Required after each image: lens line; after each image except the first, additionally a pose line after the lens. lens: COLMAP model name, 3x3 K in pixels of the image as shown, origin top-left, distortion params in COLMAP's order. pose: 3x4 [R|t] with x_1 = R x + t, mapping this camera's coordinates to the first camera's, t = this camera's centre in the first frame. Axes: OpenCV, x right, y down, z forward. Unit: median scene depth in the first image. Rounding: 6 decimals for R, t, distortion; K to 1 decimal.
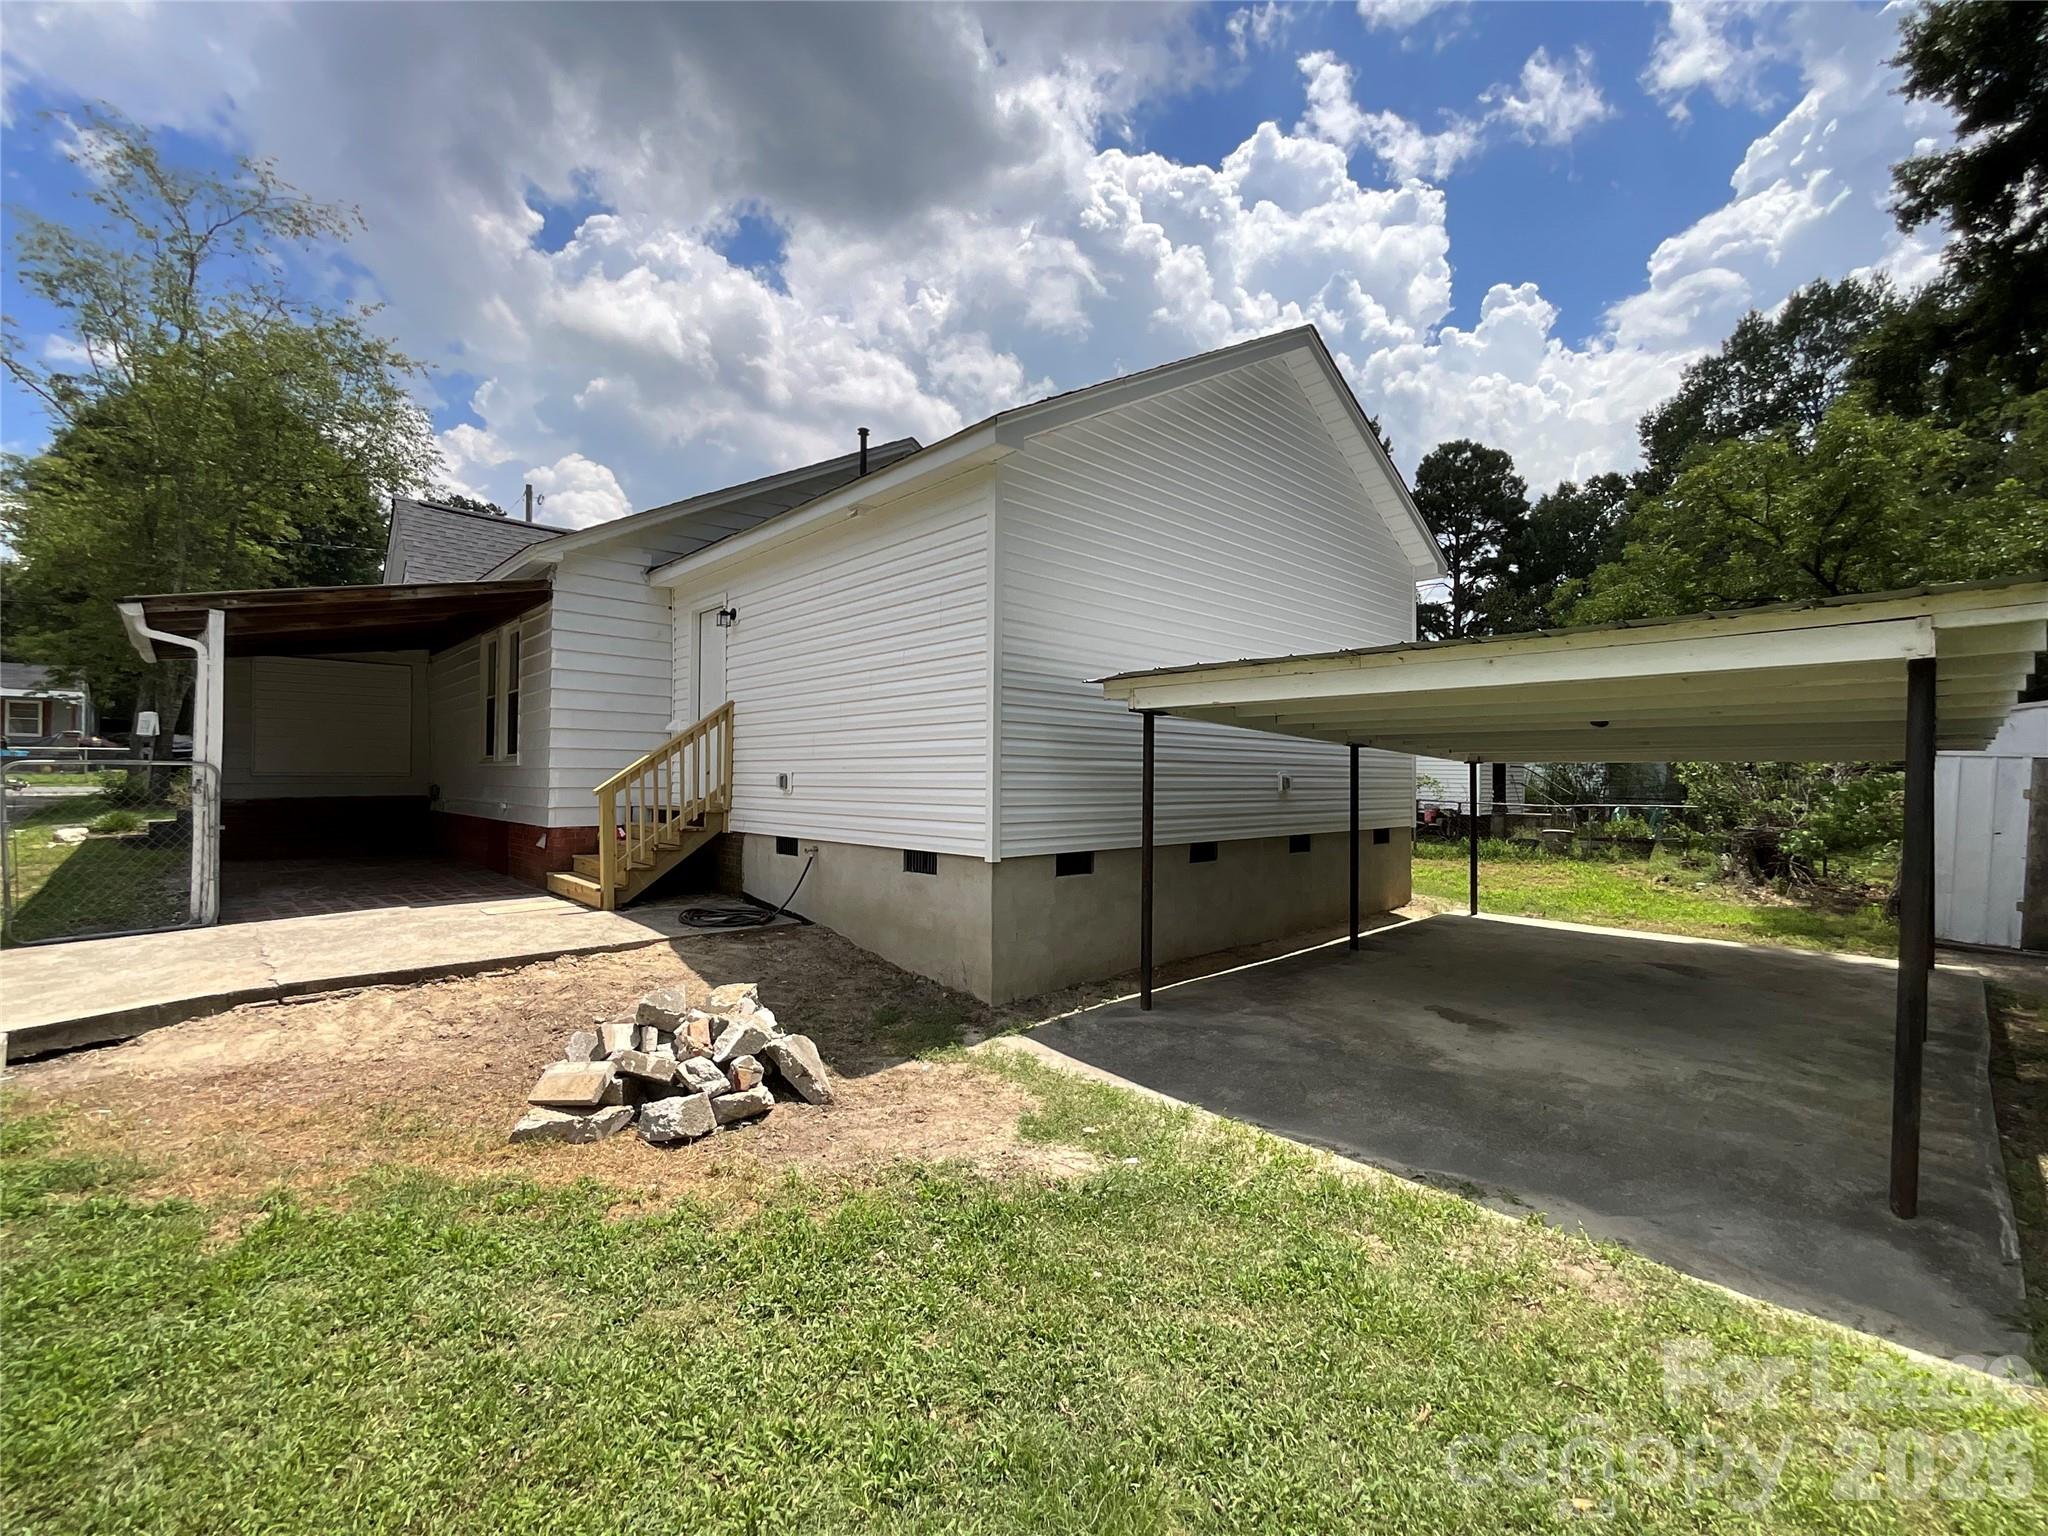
lens RADIAL K [[847.2, 0, 1016.9], [0, 847.2, 767.1], [0, 0, 1]] dist [0.007137, 0.000246]
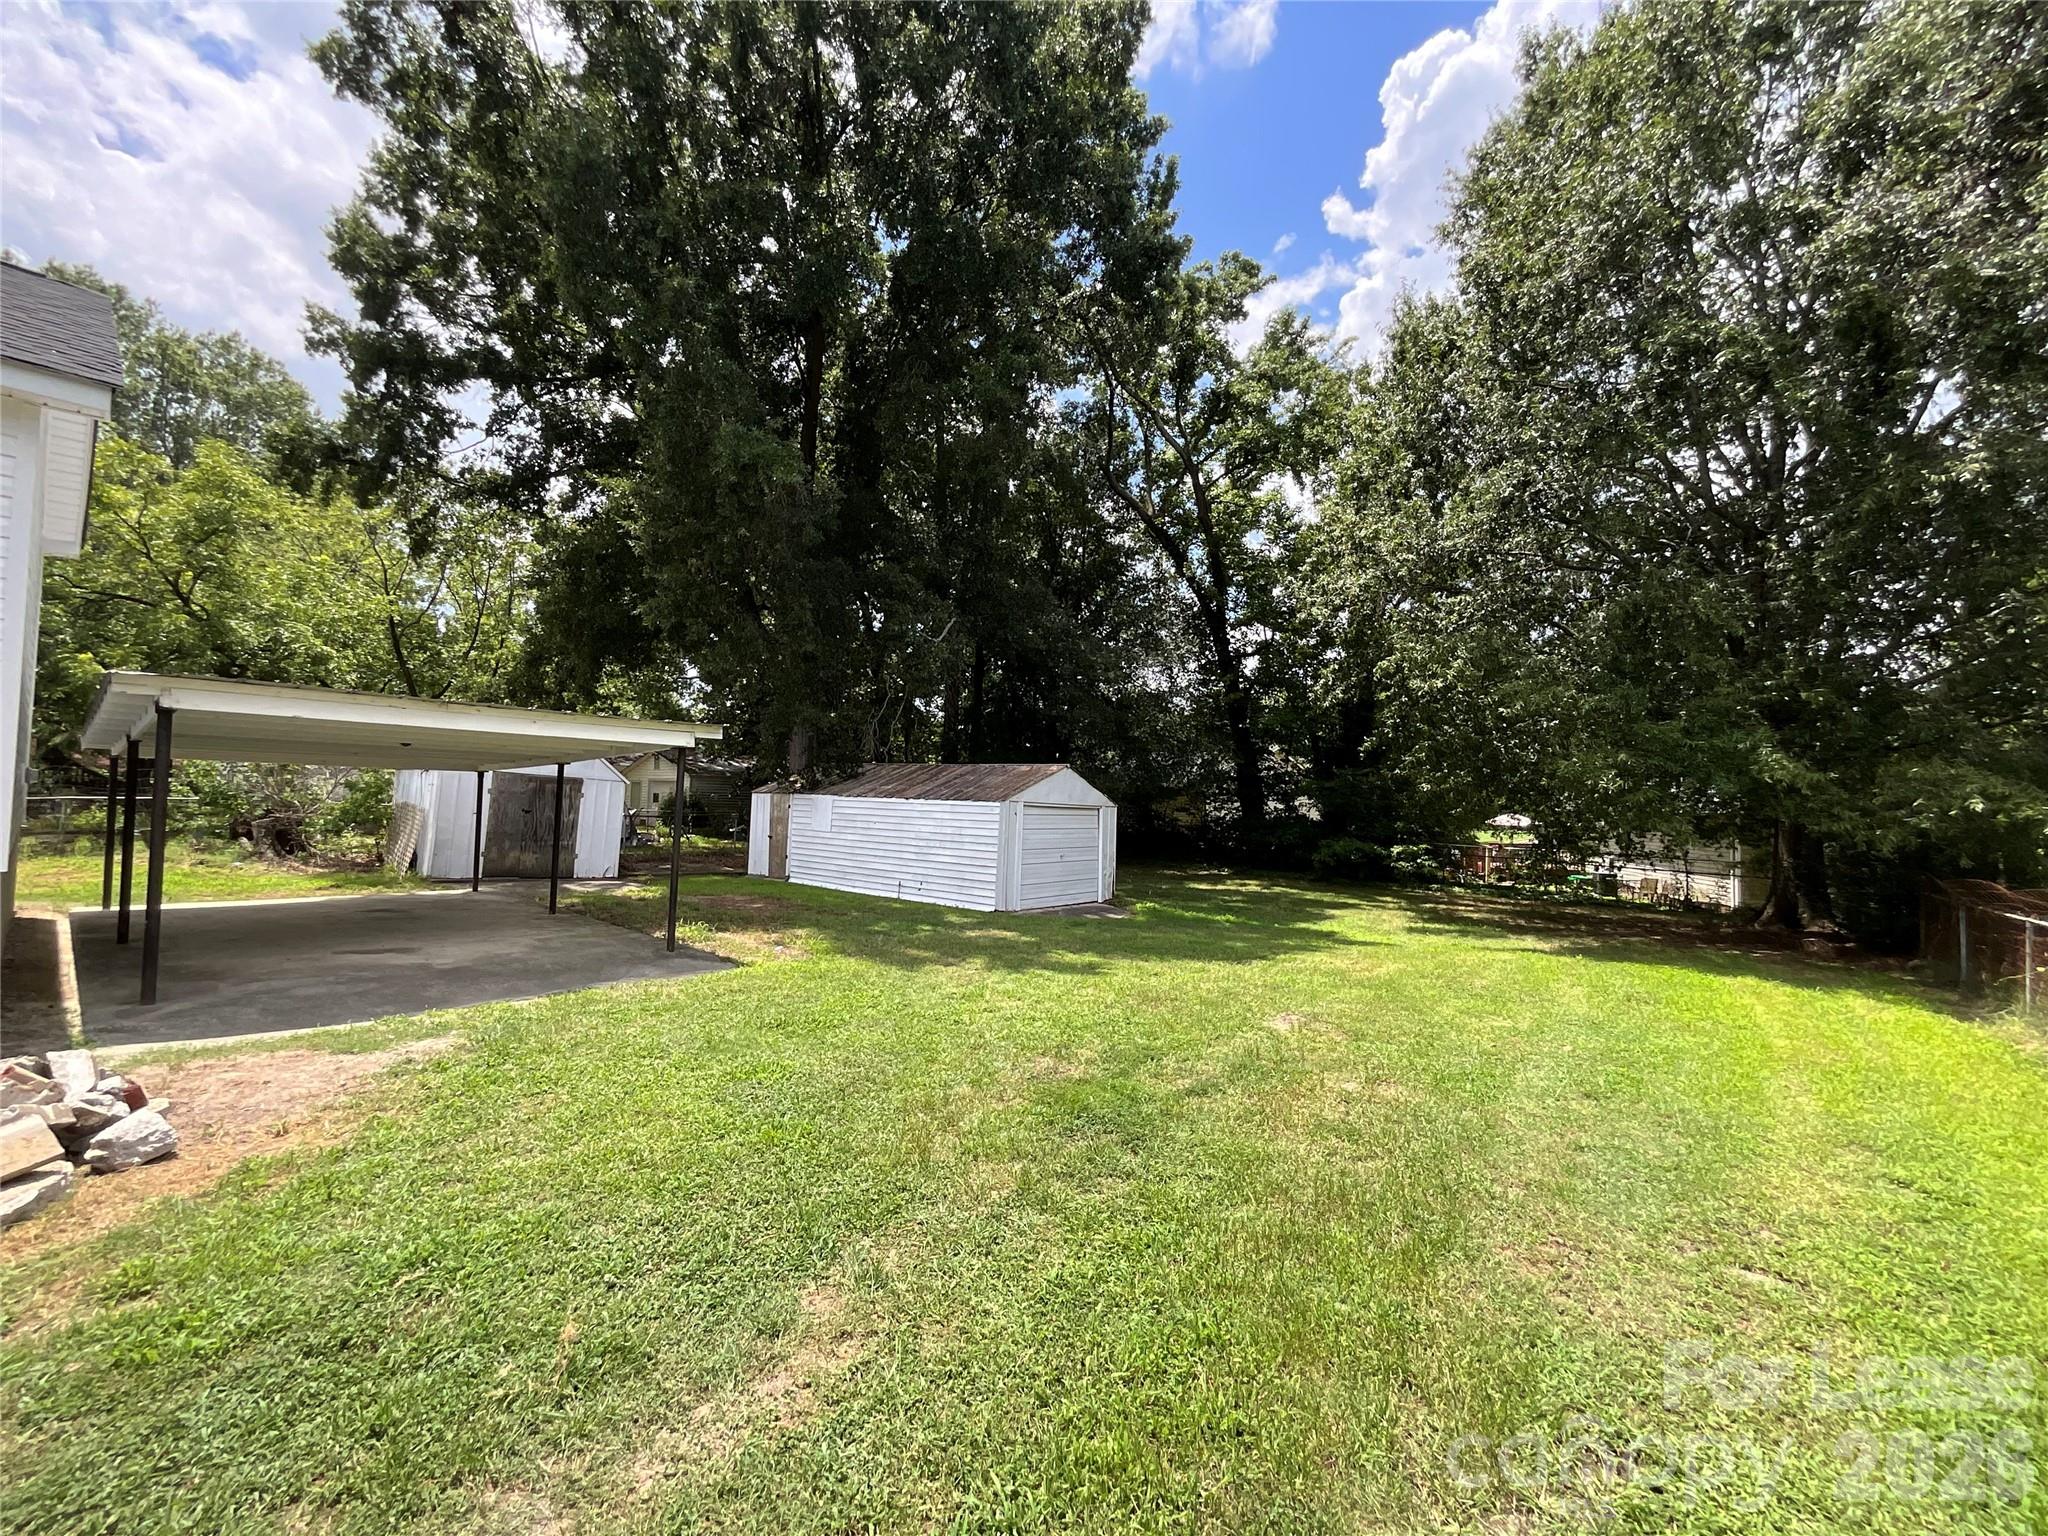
lens RADIAL K [[847.2, 0, 1016.9], [0, 847.2, 767.1], [0, 0, 1]] dist [0.007137, 0.000246]
pose [[-0.104769, 0.034515, 0.993897, -1.369077], [-0.043565, 0.998279, -0.039259, 0.008366], [-0.993542, -0.047412, -0.103085, 0.166665]]
